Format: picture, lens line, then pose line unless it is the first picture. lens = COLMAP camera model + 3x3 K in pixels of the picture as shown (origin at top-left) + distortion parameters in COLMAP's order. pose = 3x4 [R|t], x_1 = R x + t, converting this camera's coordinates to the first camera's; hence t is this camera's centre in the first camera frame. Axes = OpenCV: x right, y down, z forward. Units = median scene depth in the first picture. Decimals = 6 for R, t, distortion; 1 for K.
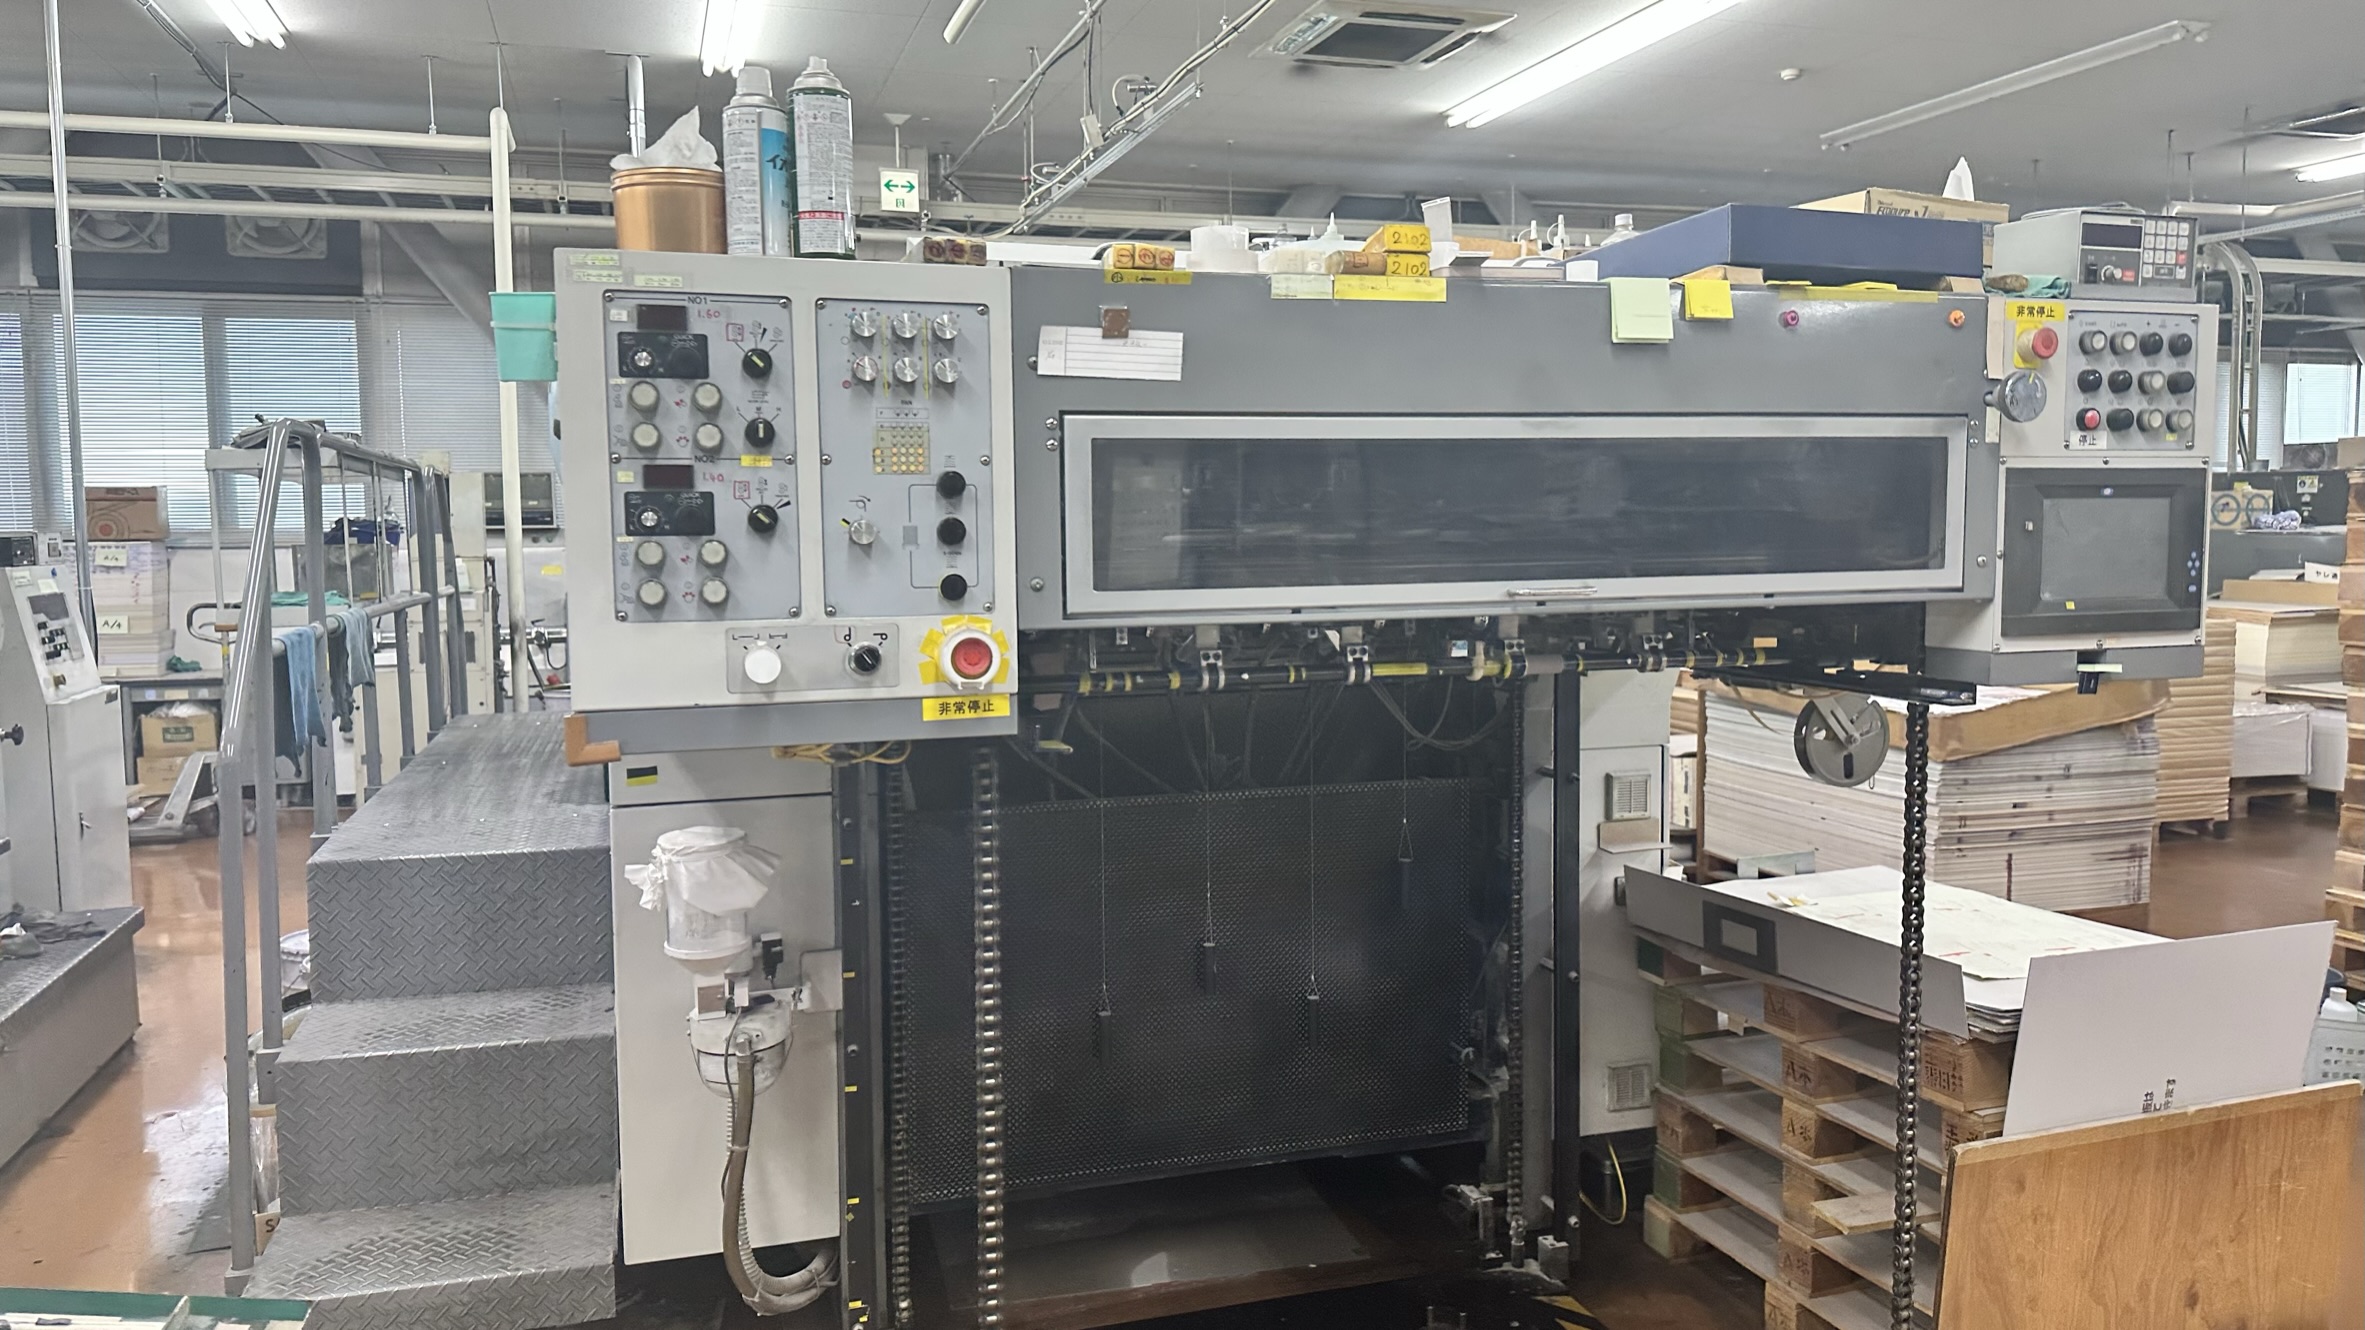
lens RADIAL K [[1682.3, 0, 1185.5], [0, 1682.3, 694.8], [0, 0, 1]] dist [0.132080, -0.226868]
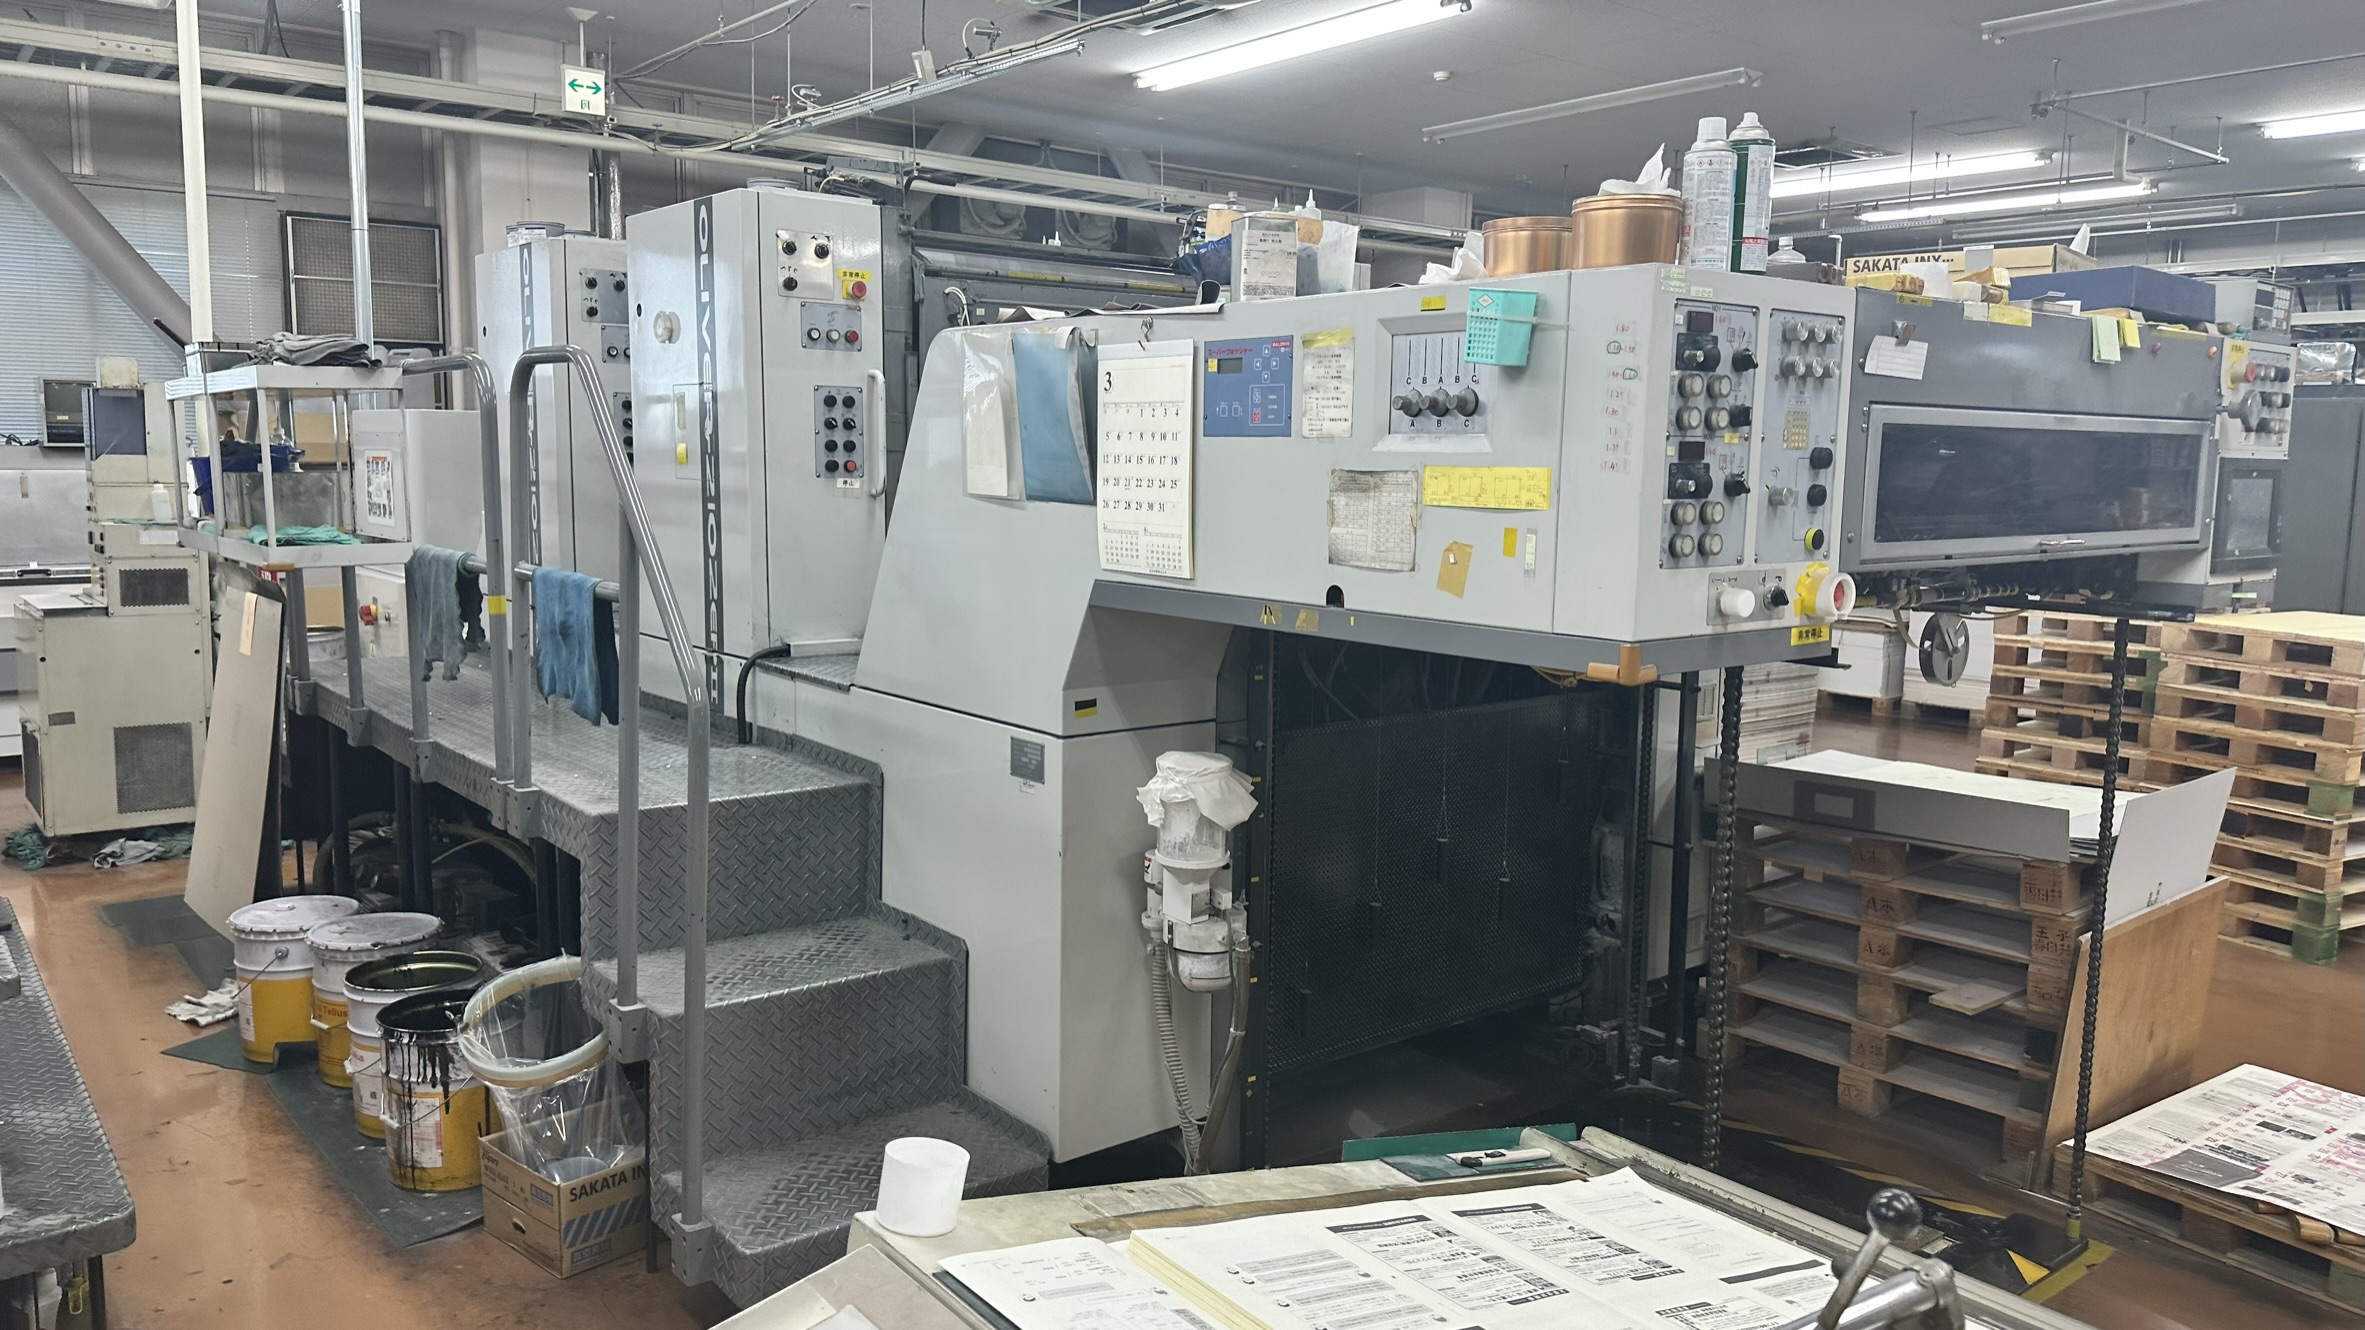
lens RADIAL K [[1679.8, 0, 1169.8], [0, 1679.8, 681.2], [0, 0, 1]] dist [0.143279, -0.219789]
pose [[0.922056, -0.027209, 0.386099, -0.731907], [0.014439, 0.999250, 0.035936, -0.007056], [-0.386787, -0.027560, 0.921757, 0.002061]]
